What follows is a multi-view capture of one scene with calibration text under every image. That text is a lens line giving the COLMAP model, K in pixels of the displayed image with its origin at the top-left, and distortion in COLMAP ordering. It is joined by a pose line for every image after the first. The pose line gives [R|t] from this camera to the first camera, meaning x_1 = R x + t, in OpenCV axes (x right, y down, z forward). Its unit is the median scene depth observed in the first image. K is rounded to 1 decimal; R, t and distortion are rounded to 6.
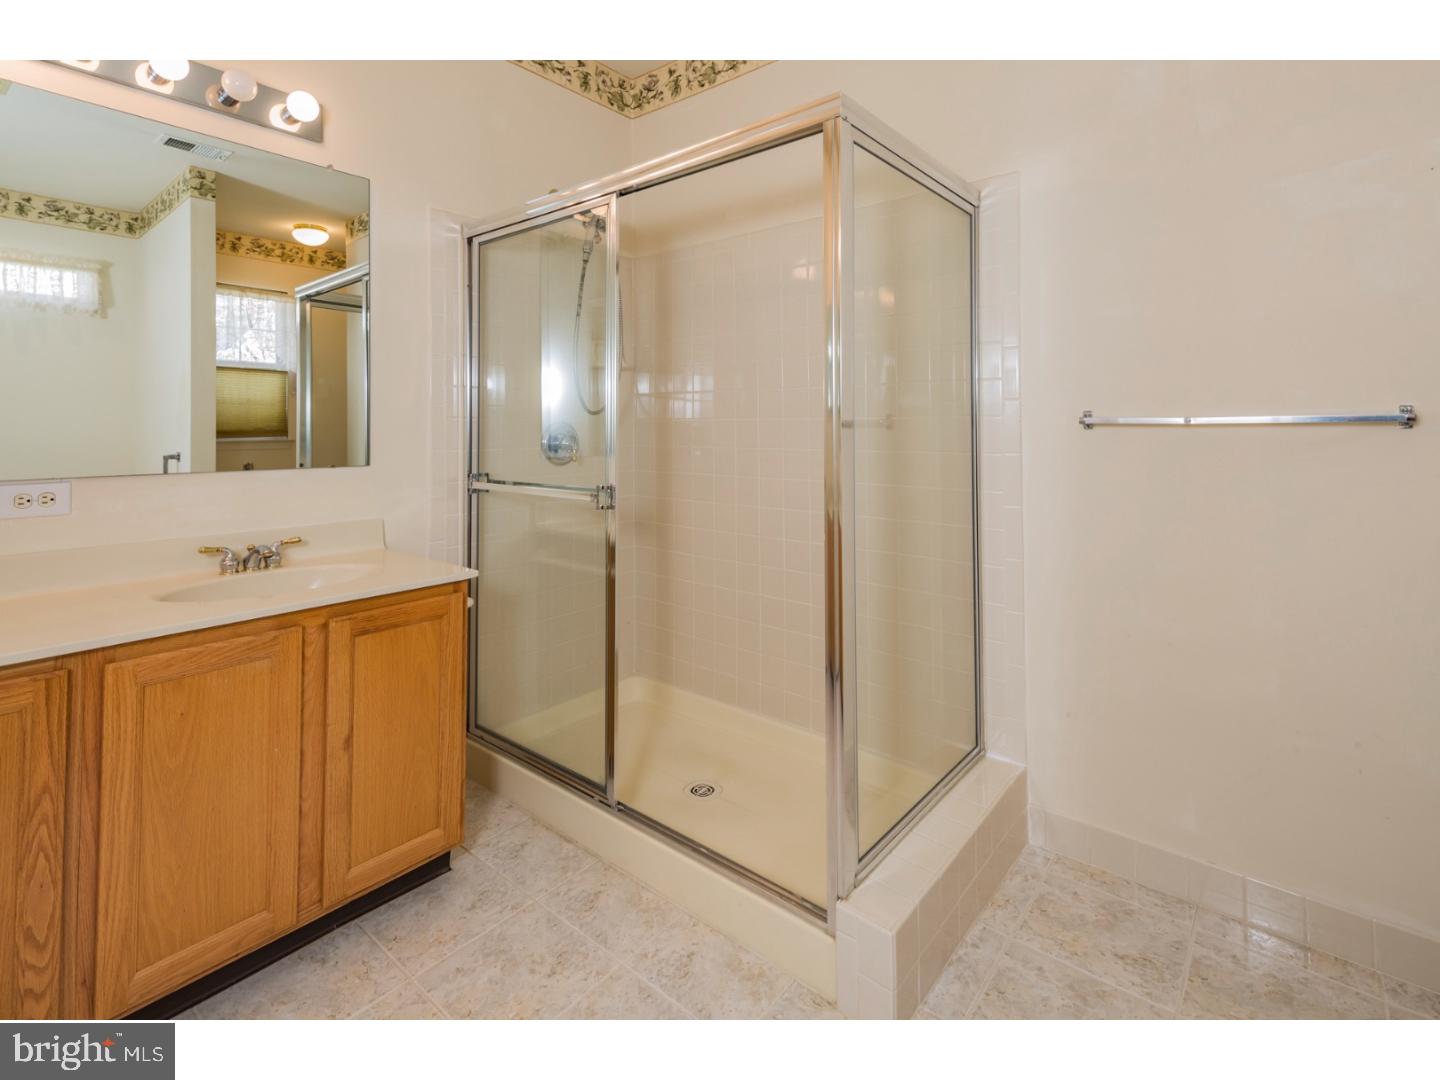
lens RADIAL K [[692.0, 0, 711.7], [0, 692.0, 422.1], [0, 0, 1]] dist [0.016622, -0.001435]
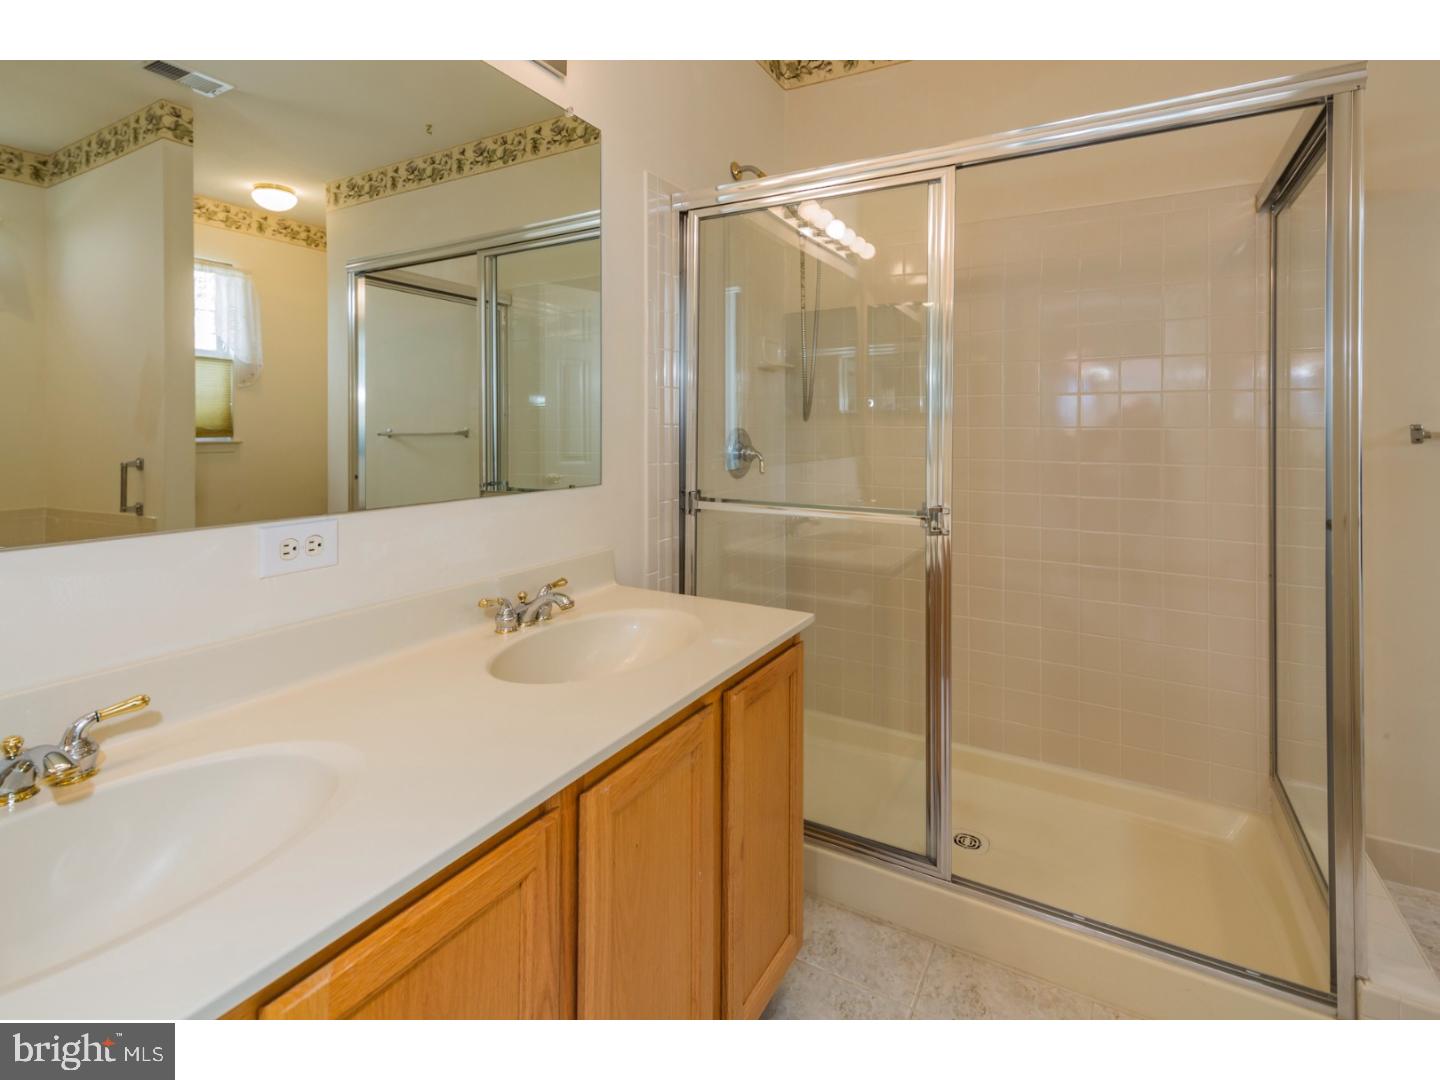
lens RADIAL K [[692.0, 0, 711.7], [0, 692.0, 422.1], [0, 0, 1]] dist [0.016622, -0.001435]
pose [[0.982520, 0.005136, 0.186088, -0.275507], [-0.006268, 0.999965, 0.005497, -0.007920], [-0.186054, -0.006567, 0.982518, 0.096335]]
